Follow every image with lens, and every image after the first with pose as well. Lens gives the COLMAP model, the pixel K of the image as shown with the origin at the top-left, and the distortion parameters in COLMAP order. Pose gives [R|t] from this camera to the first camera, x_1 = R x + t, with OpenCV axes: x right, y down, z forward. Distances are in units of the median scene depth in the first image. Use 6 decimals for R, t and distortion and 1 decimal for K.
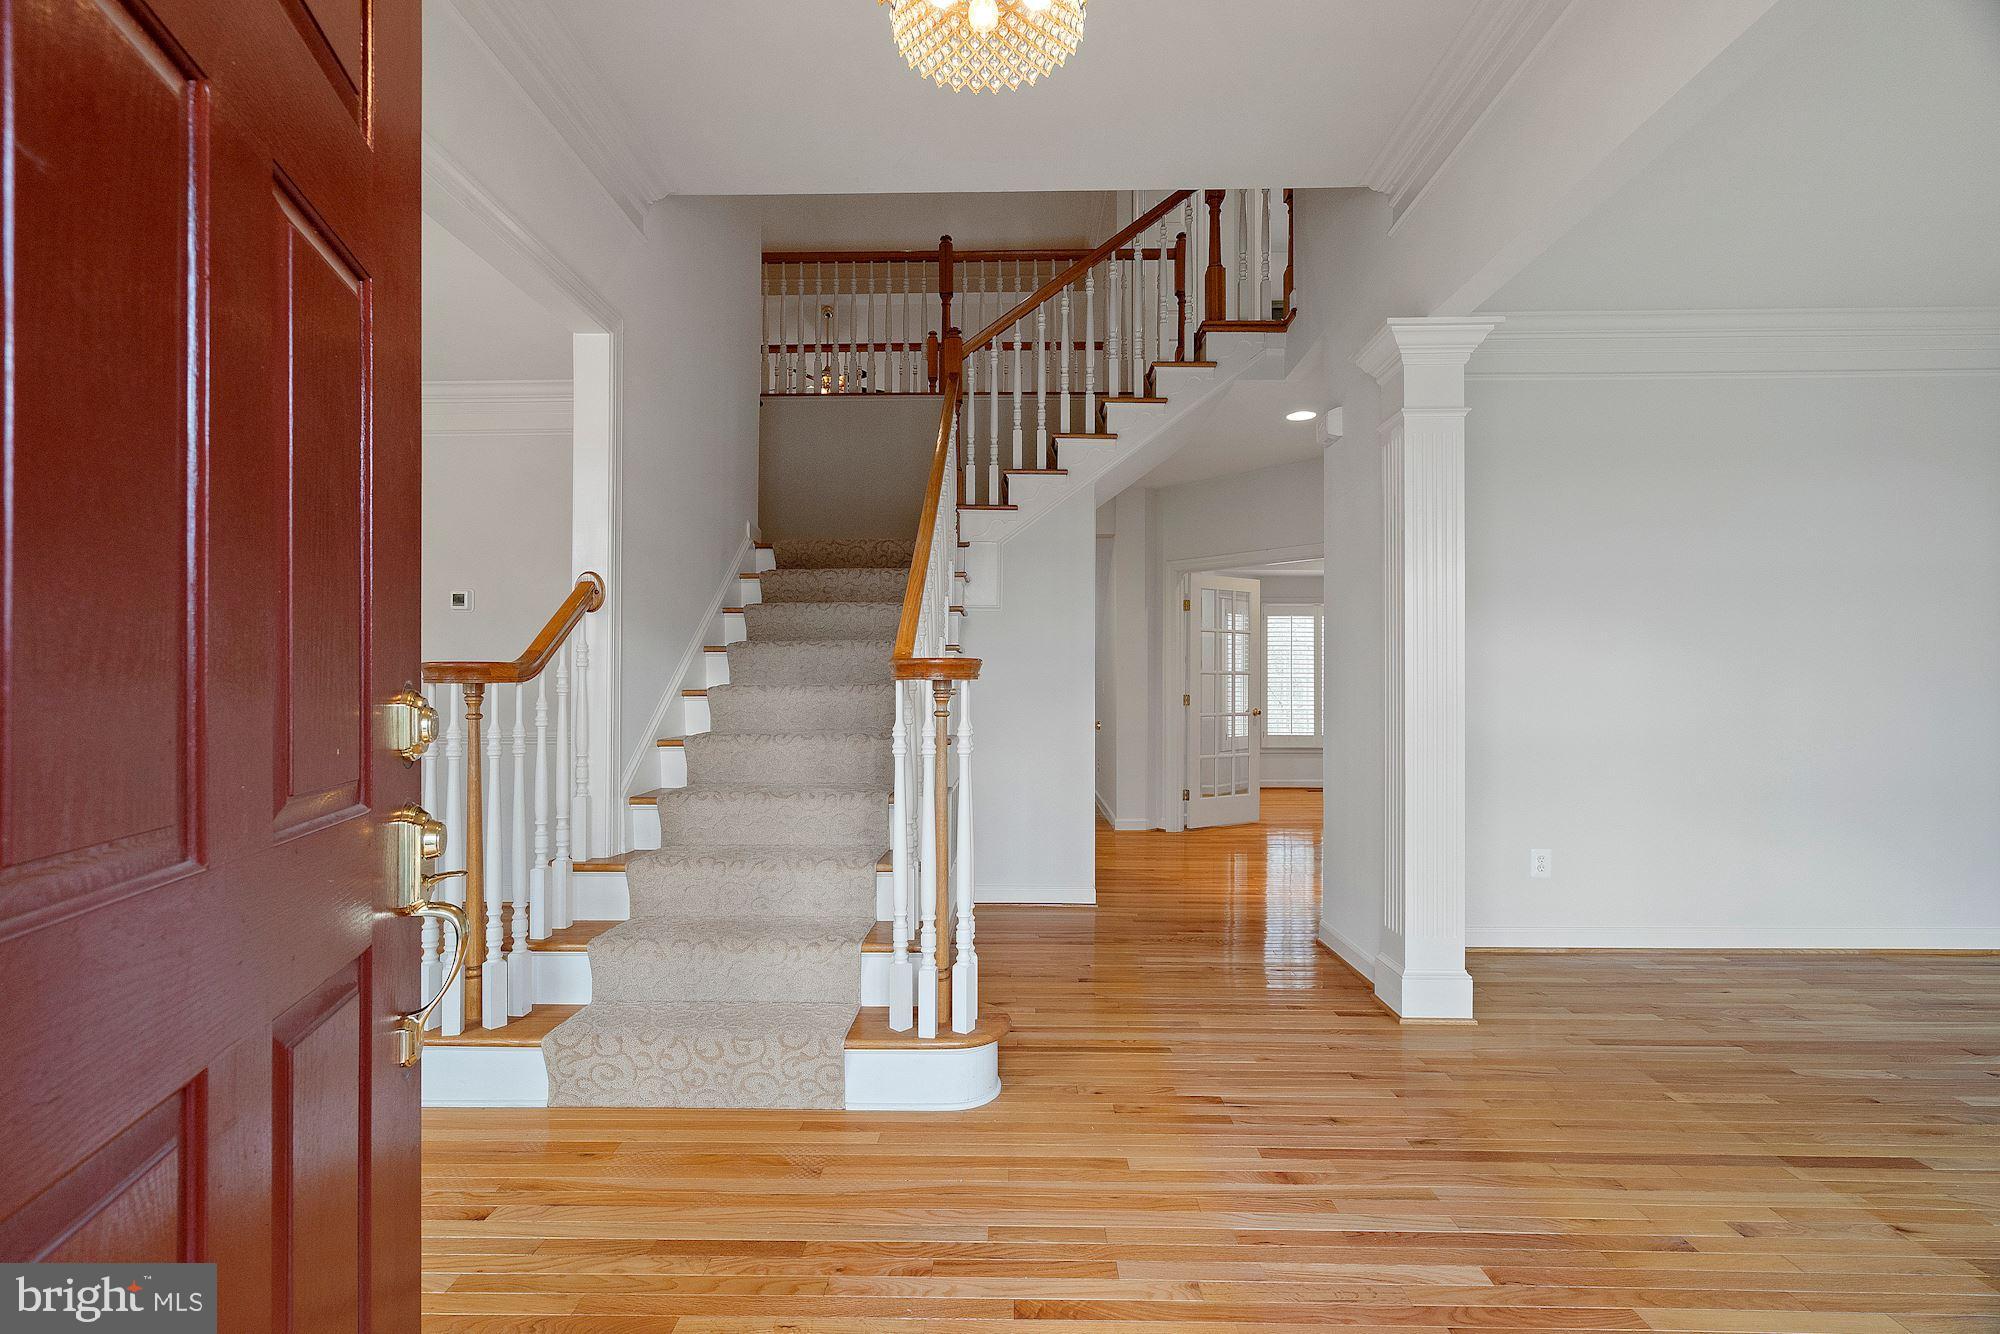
lens RADIAL K [[924.0, 0, 999.4], [0, 924.0, 679.2], [0, 0, 1]] dist [-0.002002, 0.002365]
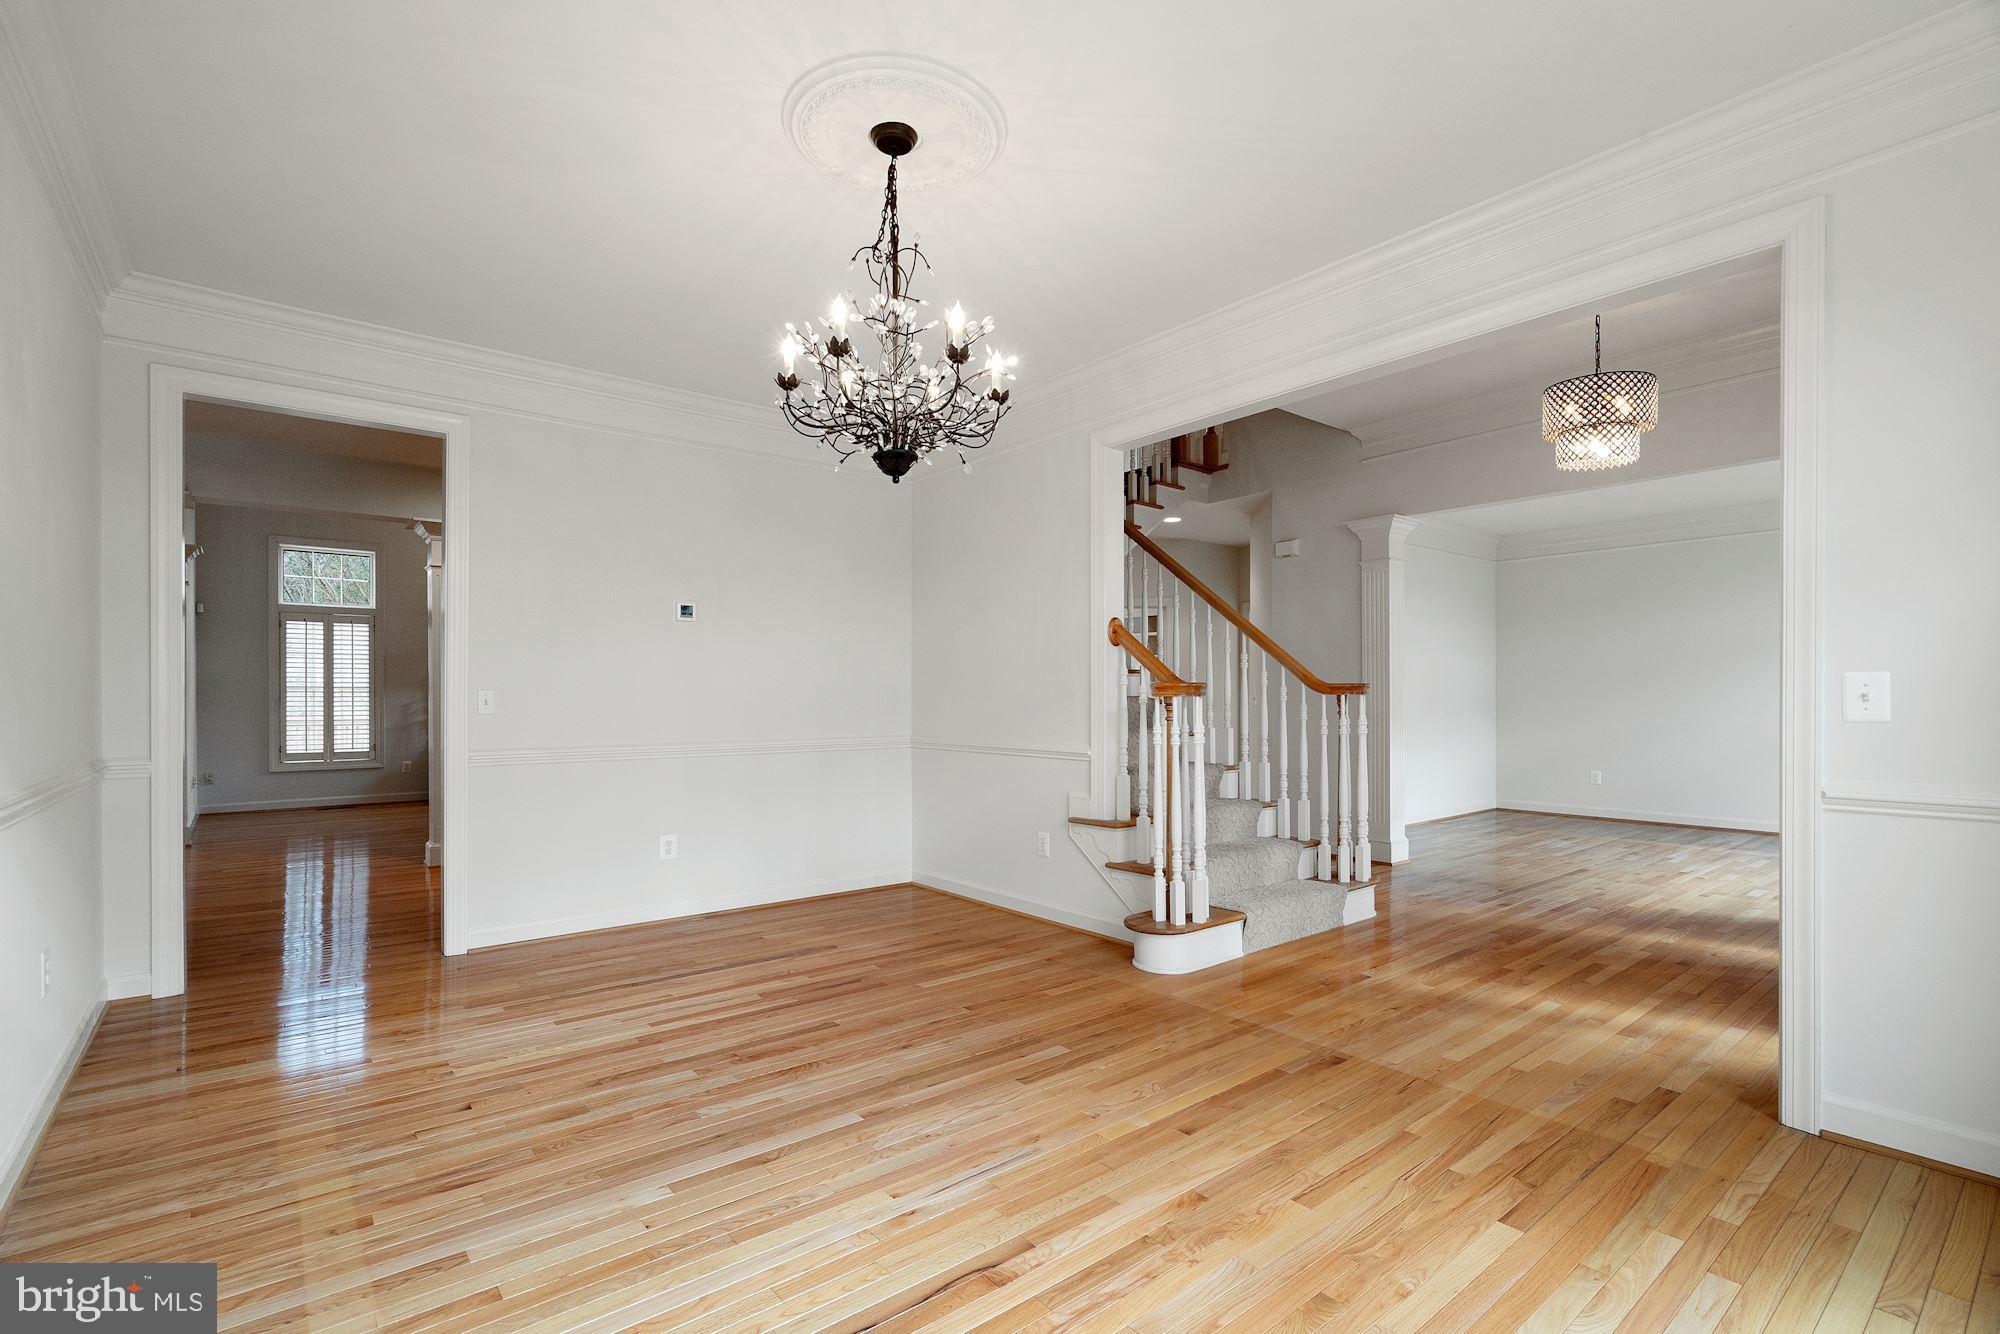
lens RADIAL K [[924.0, 0, 990.9], [0, 924.0, 685.9], [0, 0, 1]] dist [-0.002002, 0.002365]
pose [[0.764301, 0.005466, 0.644837, -1.311260], [-0.004024, 0.999985, -0.003707, -0.003621], [-0.644847, 0.000239, 0.764312, 0.030573]]
